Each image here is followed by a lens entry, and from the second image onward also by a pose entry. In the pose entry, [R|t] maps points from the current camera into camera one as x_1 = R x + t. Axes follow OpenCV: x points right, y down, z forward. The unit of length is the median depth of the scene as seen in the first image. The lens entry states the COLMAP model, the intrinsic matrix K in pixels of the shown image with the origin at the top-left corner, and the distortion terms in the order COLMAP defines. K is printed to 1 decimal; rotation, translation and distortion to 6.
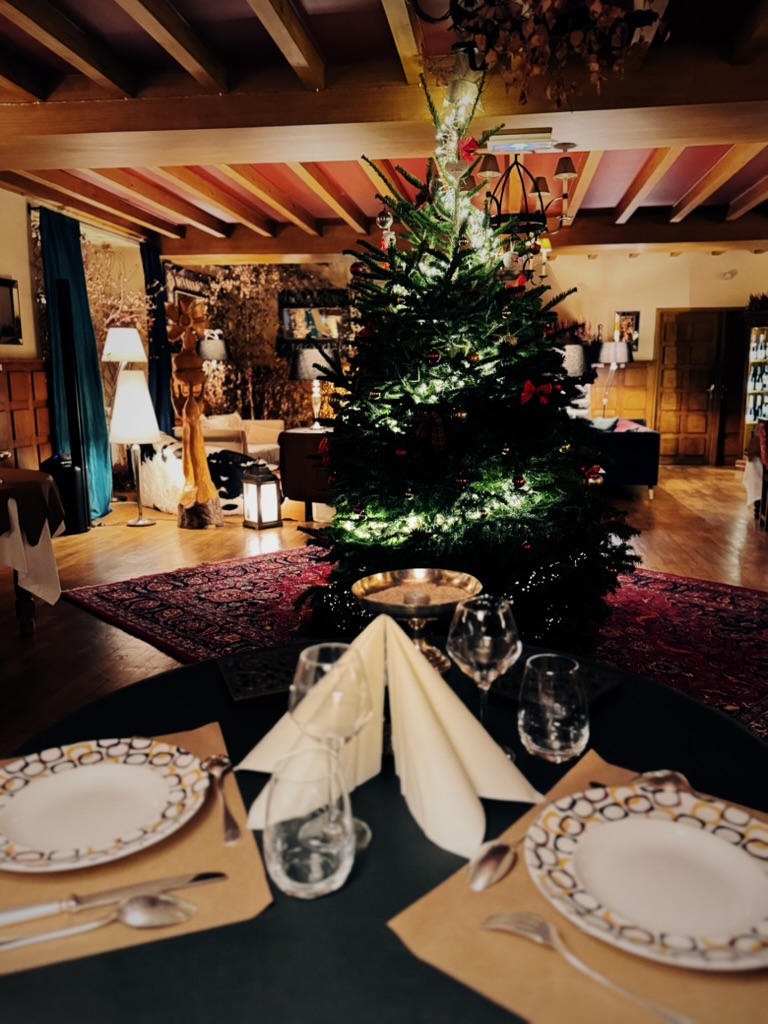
lens RADIAL K [[787.5, 0, 386.6], [0, 787.5, 514.8], [0, 0, 1]] dist [0.008020, 0.001622]
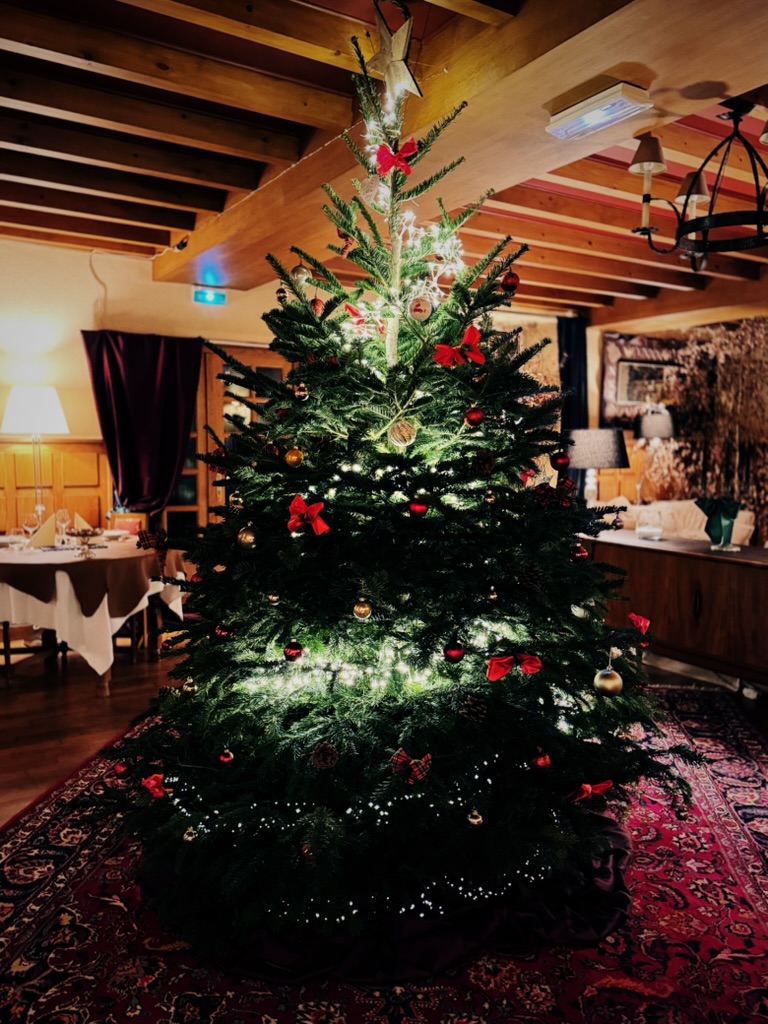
lens RADIAL K [[788.1, 0, 387.9], [0, 788.1, 520.0], [0, 0, 1]] dist [0.067400, -0.032189]
pose [[0.641453, 0.081217, -0.762851, 0.260883], [-0.143069, 0.989600, -0.014943, -0.055410], [0.753704, 0.118726, 0.646401, 0.235328]]
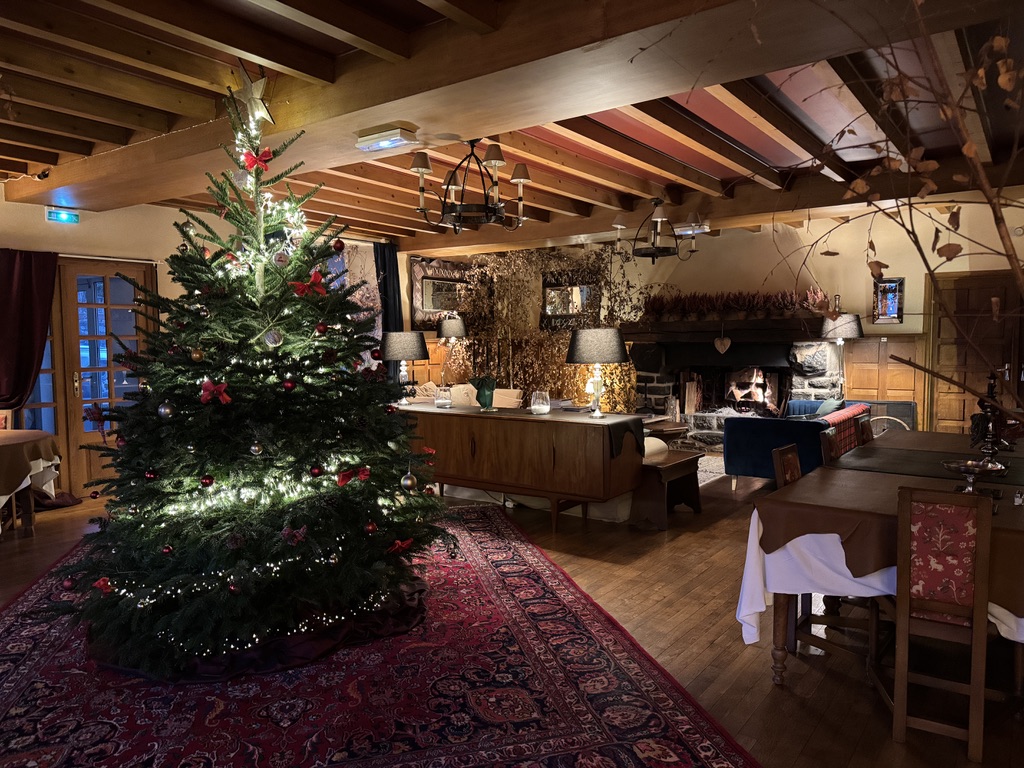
lens RADIAL K [[718.8, 0, 522.4], [0, 718.8, 389.9], [0, 0, 1]] dist [0.025896, -0.043922]
pose [[0.890236, 0.028082, -0.454633, 0.345649], [-0.075600, 0.993364, -0.086677, -0.039546], [0.449182, 0.111533, 0.886451, 0.136380]]
